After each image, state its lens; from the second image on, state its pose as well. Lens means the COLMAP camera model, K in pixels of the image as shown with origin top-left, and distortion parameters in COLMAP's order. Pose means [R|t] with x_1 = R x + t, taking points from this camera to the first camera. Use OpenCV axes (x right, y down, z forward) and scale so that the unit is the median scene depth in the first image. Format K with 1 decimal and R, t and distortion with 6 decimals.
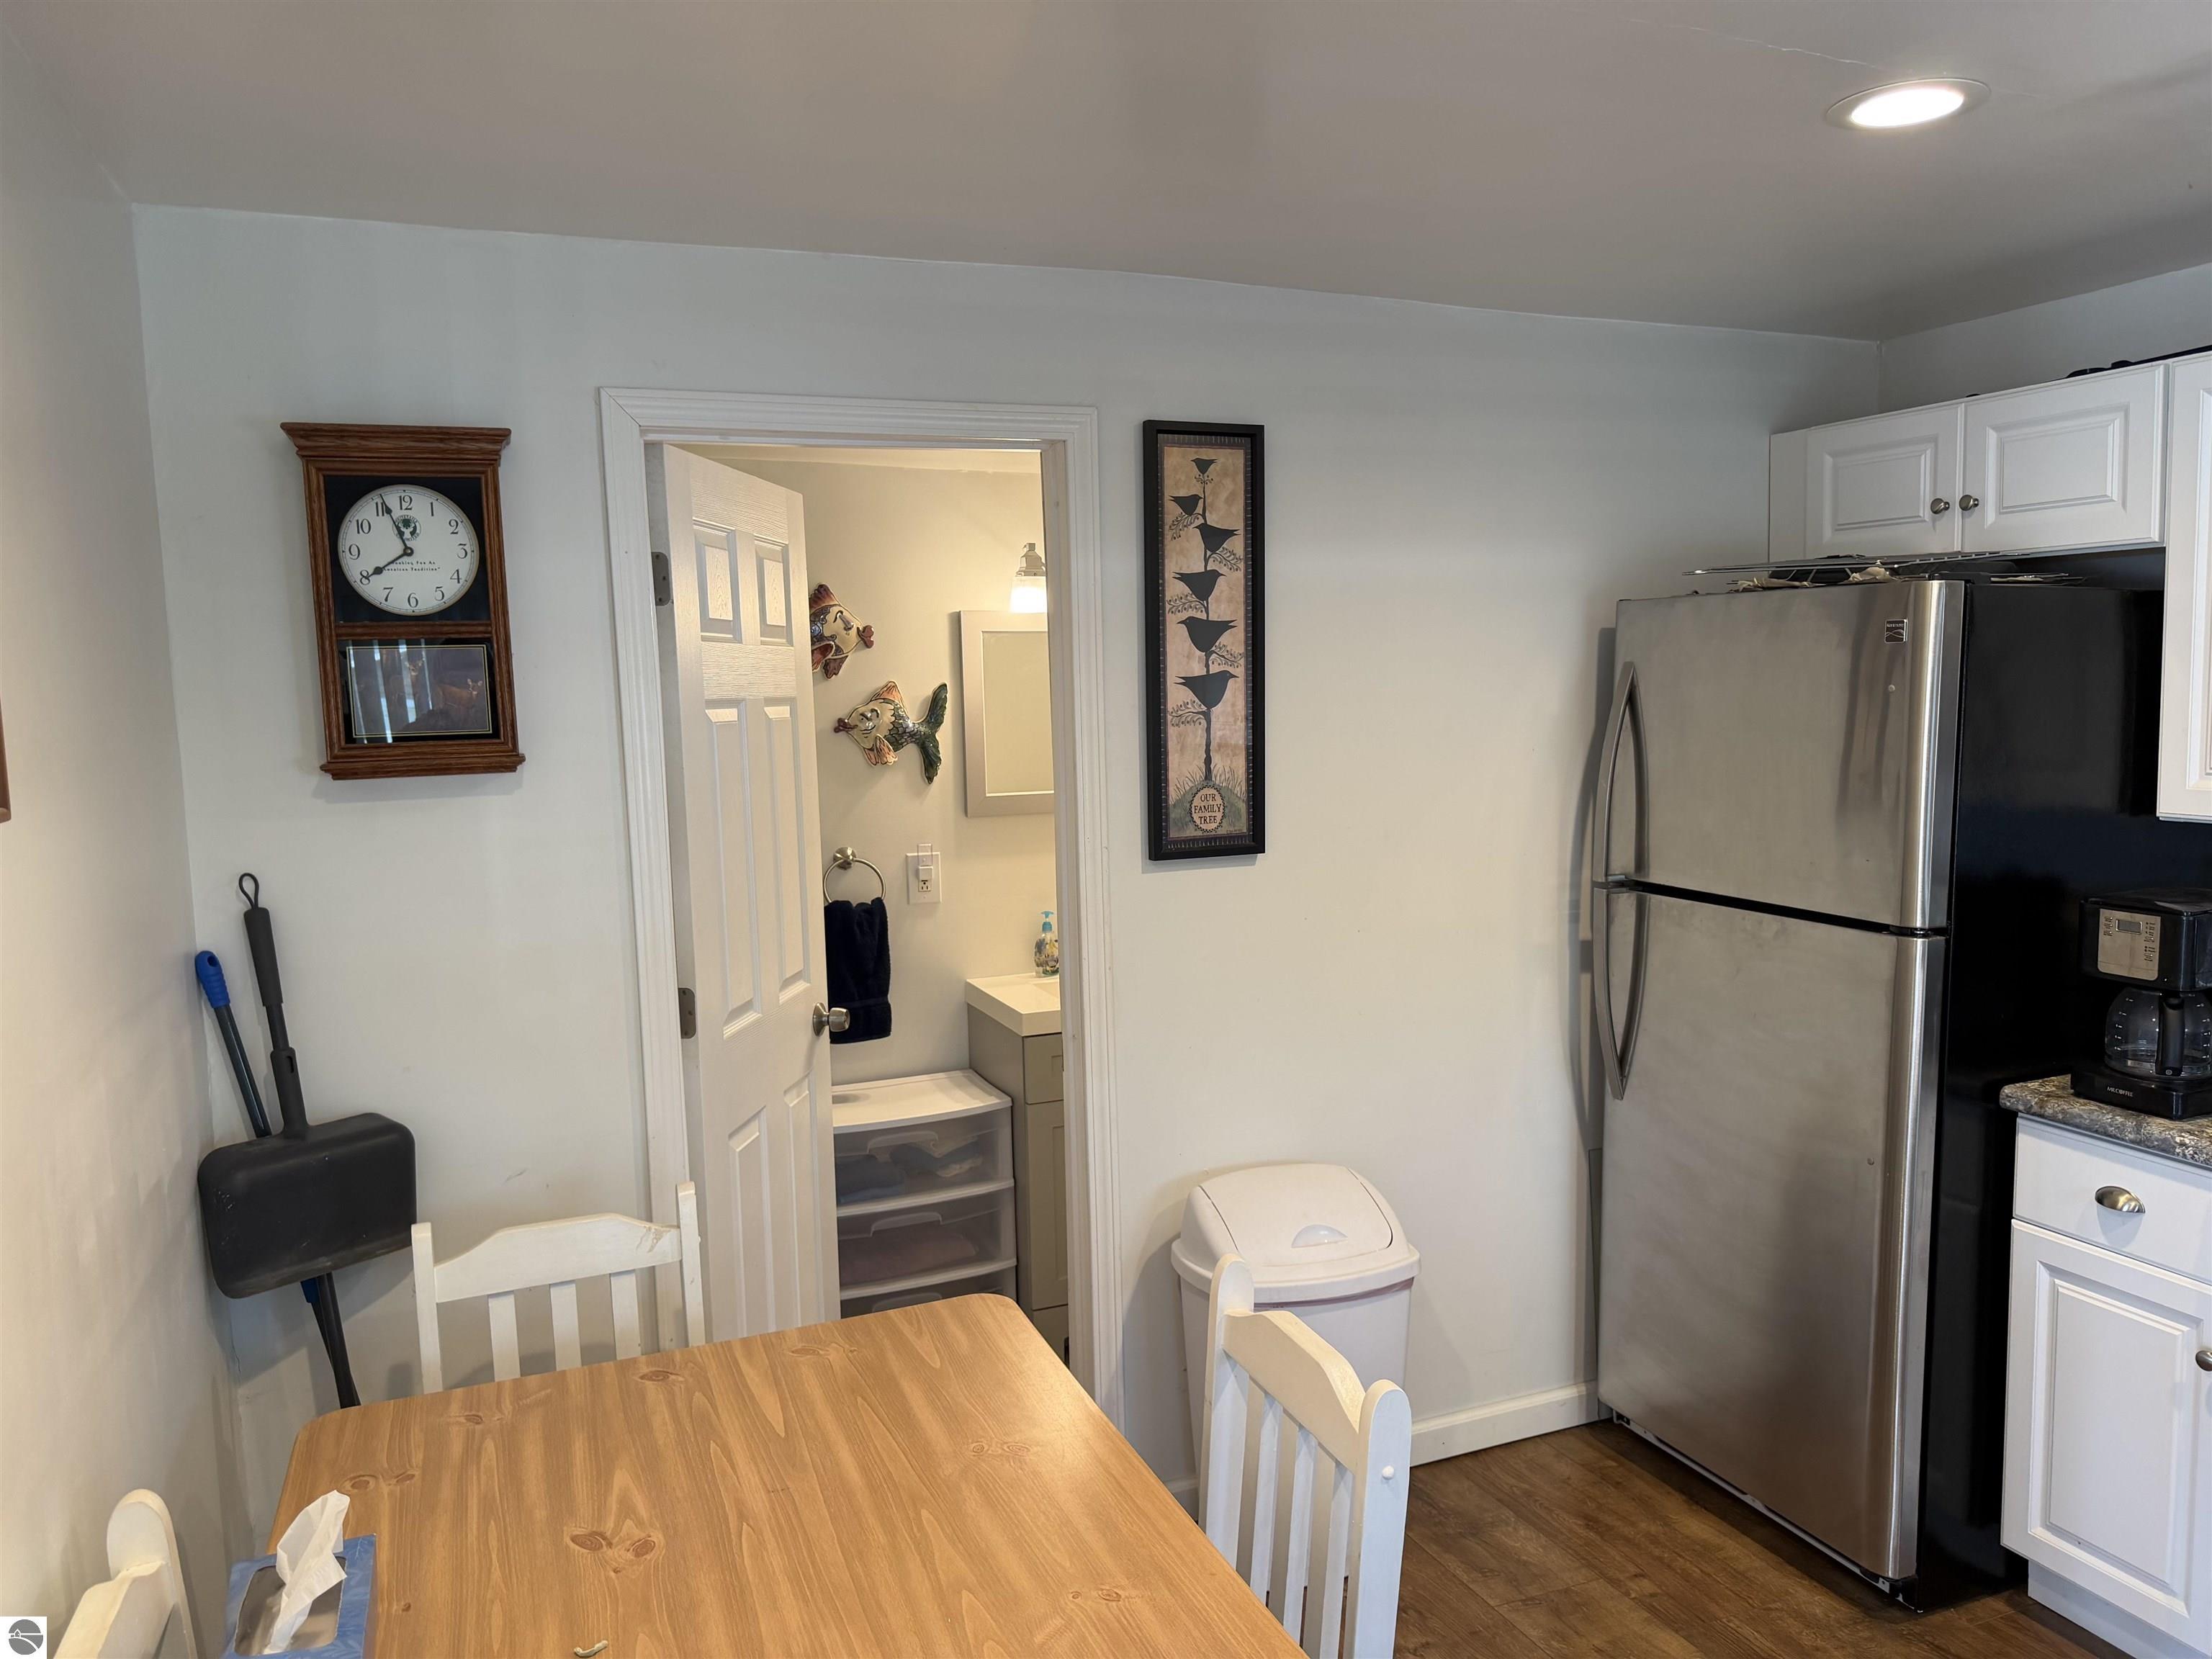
lens RADIAL K [[1577.2, 0, 1117.6], [0, 1577.2, 836.3], [0, 0, 1]] dist [0.063002, -0.075449]
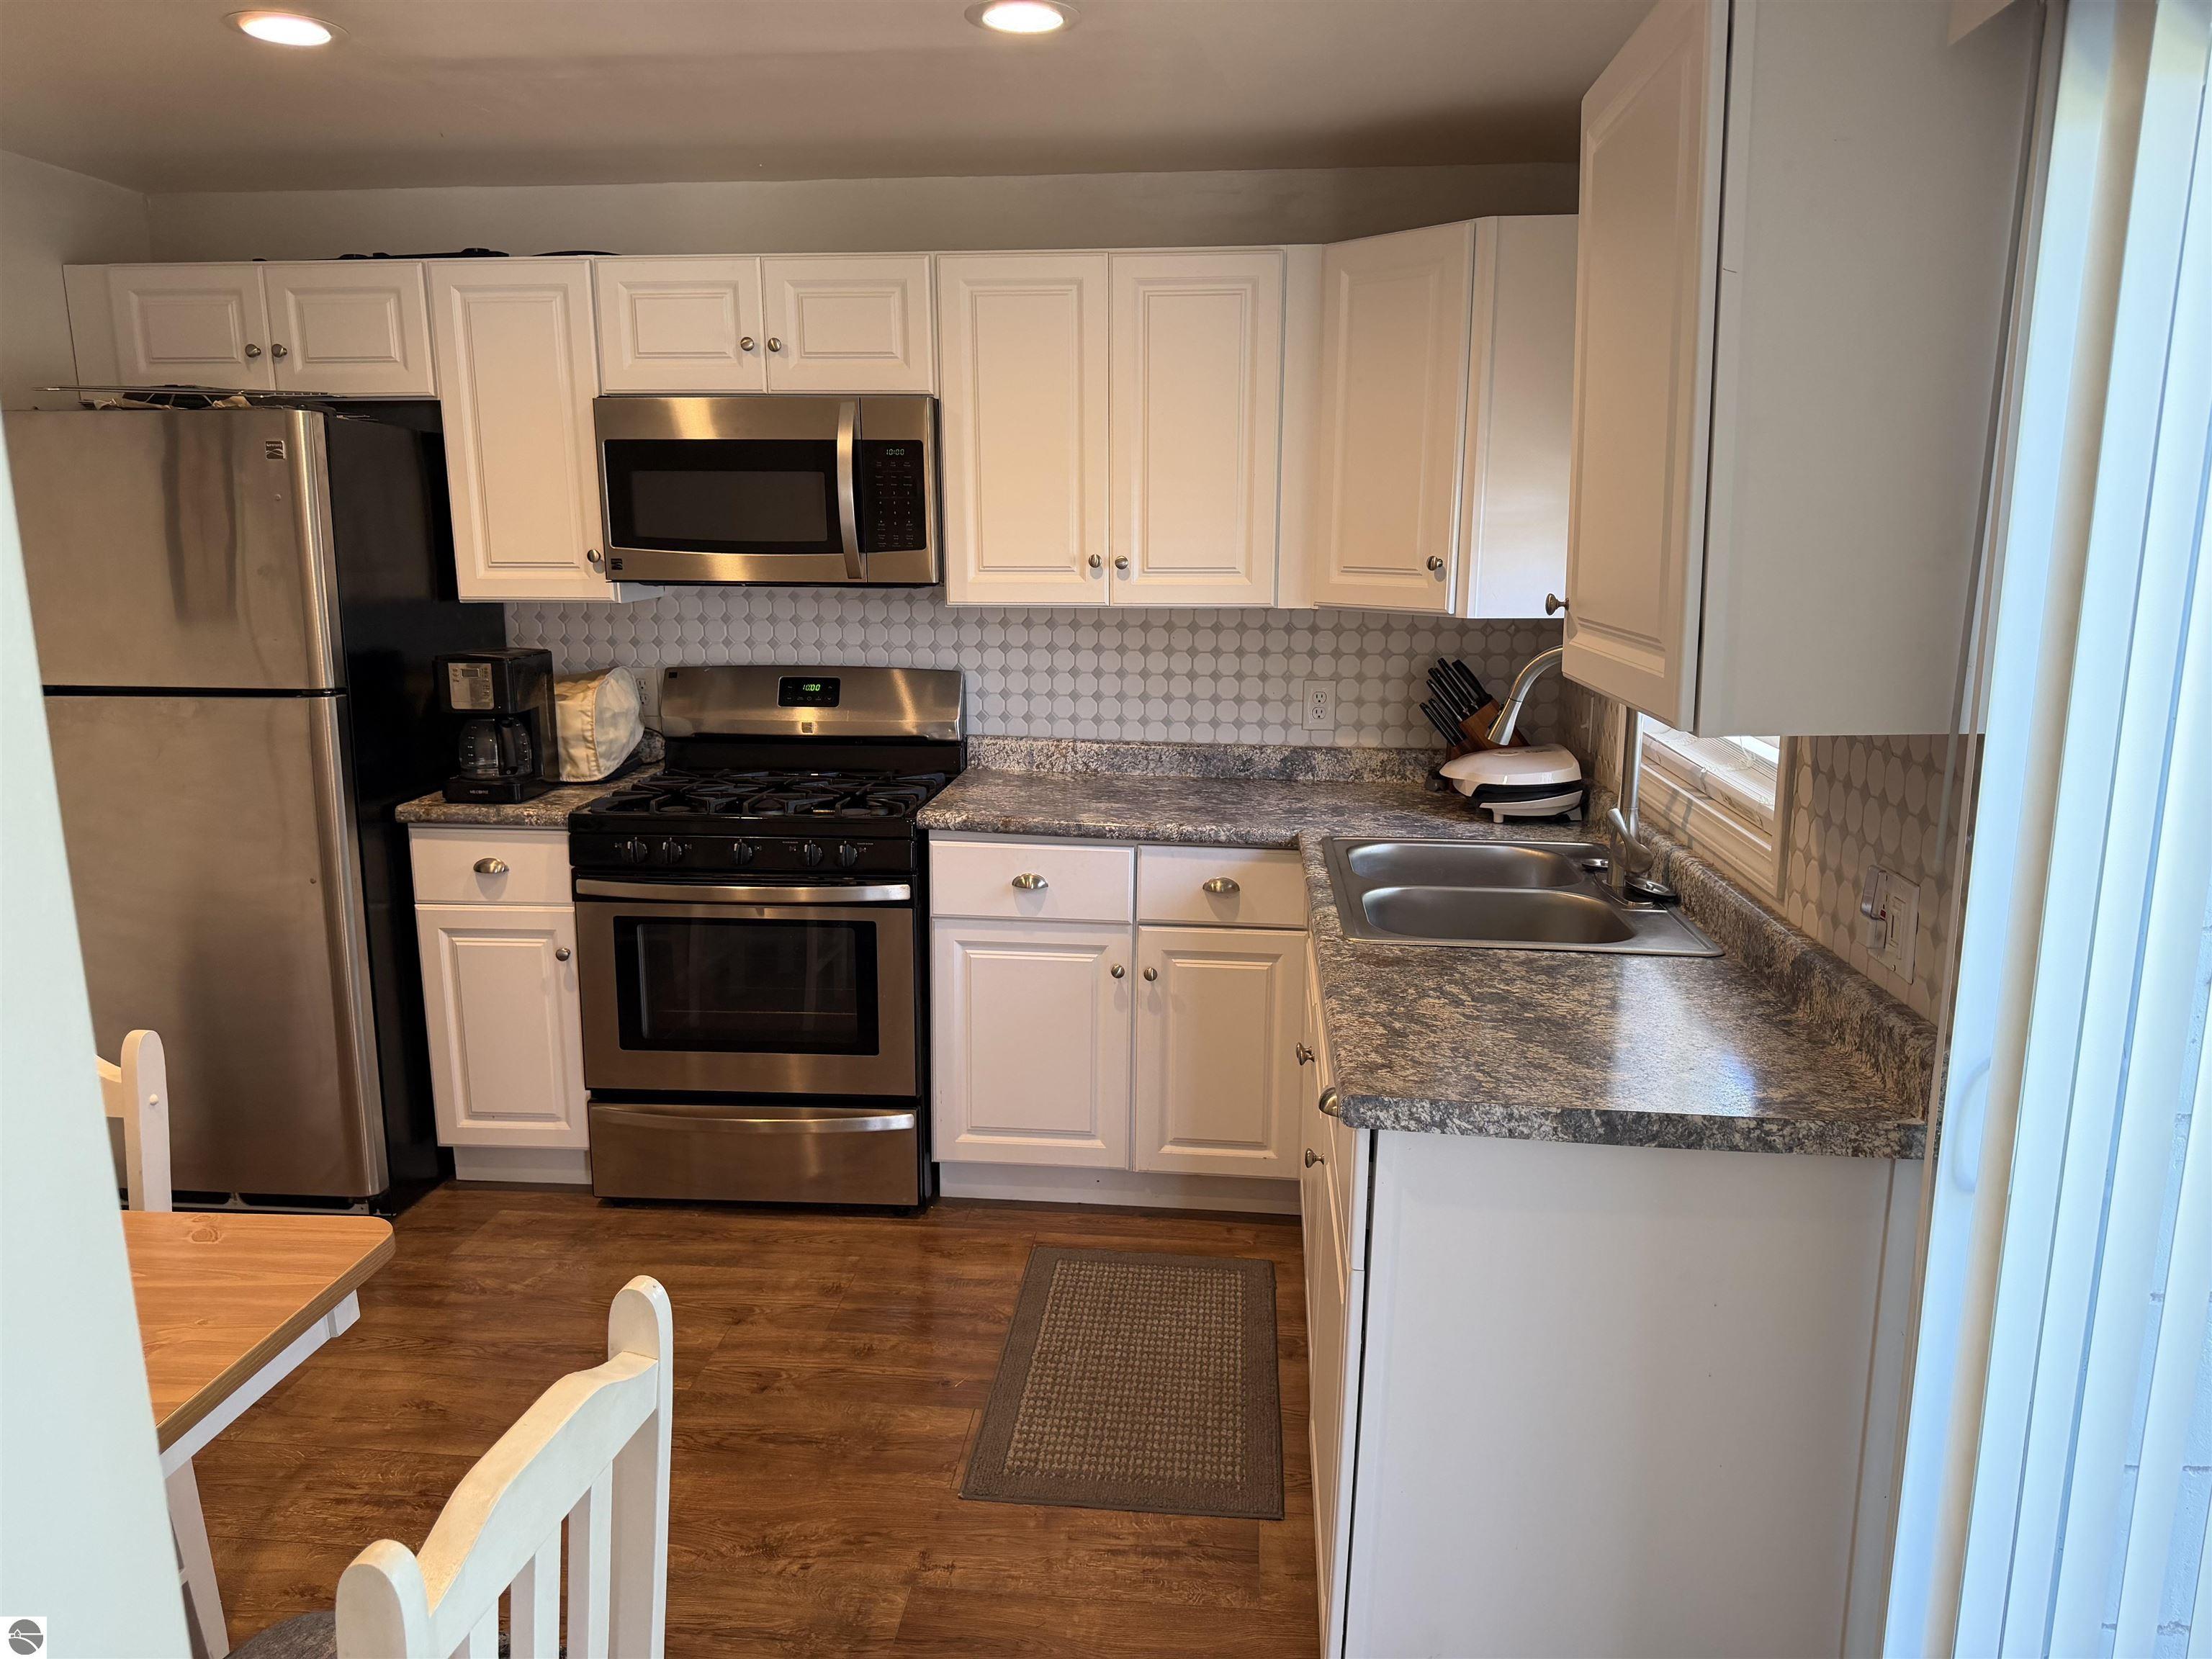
lens RADIAL K [[1577.2, 0, 1117.6], [0, 1577.2, 836.3], [0, 0, 1]] dist [0.063002, -0.075449]
pose [[0.460547, -0.152897, 0.874368, -0.329801], [0.087746, 0.988070, 0.126562, 0.066391], [-0.883288, 0.018434, 0.468468, -0.148540]]
